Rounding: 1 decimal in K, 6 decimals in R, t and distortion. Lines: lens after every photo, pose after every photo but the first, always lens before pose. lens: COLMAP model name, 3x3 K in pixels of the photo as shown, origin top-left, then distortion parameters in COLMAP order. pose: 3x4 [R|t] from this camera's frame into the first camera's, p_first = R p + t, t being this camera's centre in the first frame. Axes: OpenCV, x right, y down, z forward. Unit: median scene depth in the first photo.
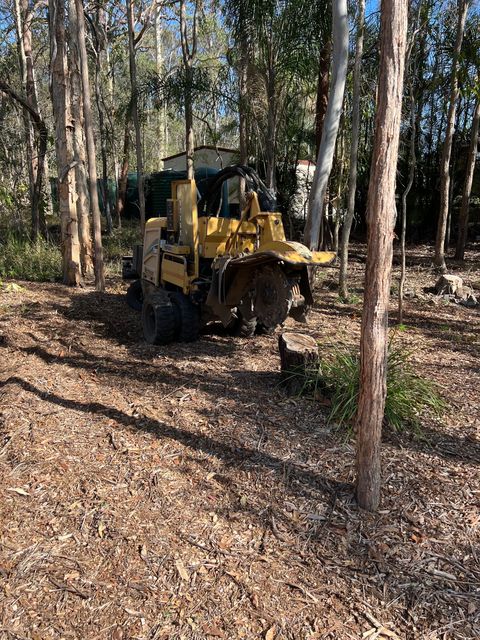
lens RADIAL K [[482.7, 0, 240.6], [0, 482.7, 317.3], [0, 0, 1]] dist [0.037324, -0.036002]
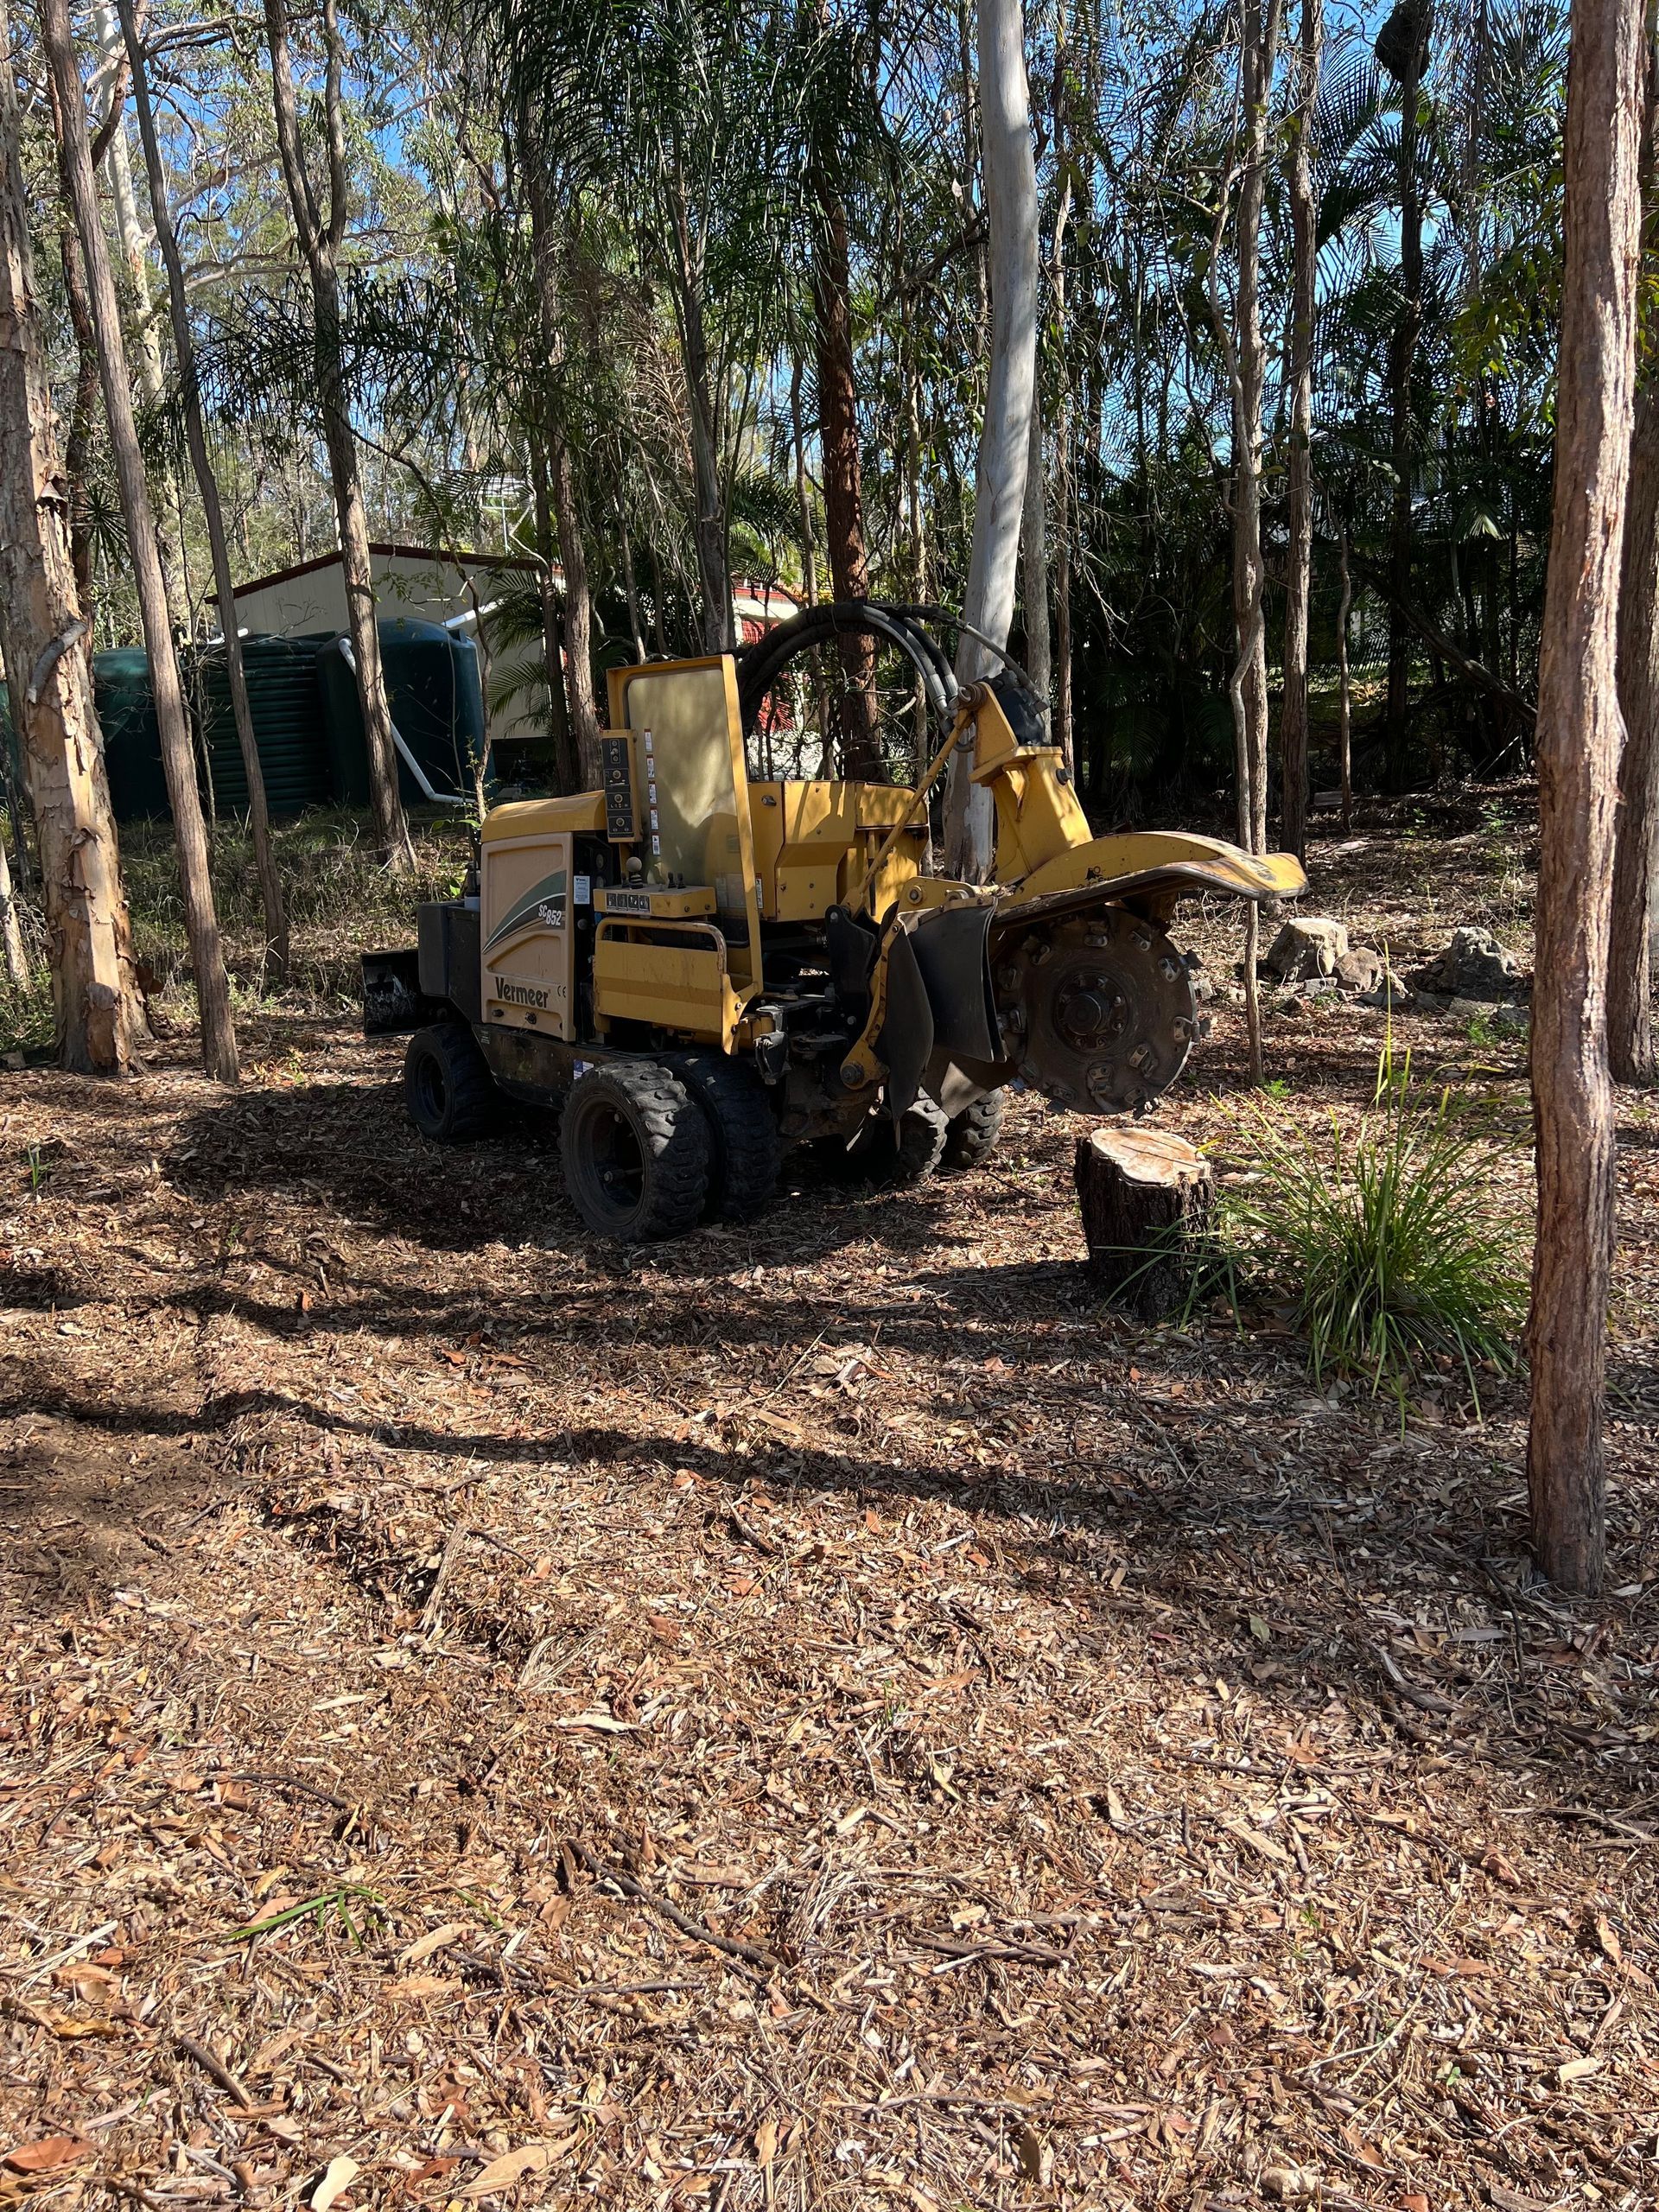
lens RADIAL K [[1668.2, 0, 839.0], [0, 1668.2, 1105.5], [0, 0, 1]] dist [0.037324, -0.036002]
pose [[0.970626, -0.111030, 0.213442, -0.295631], [0.112908, 0.993600, 0.003412, -0.007443], [-0.212455, 0.020788, 0.976950, -0.038064]]
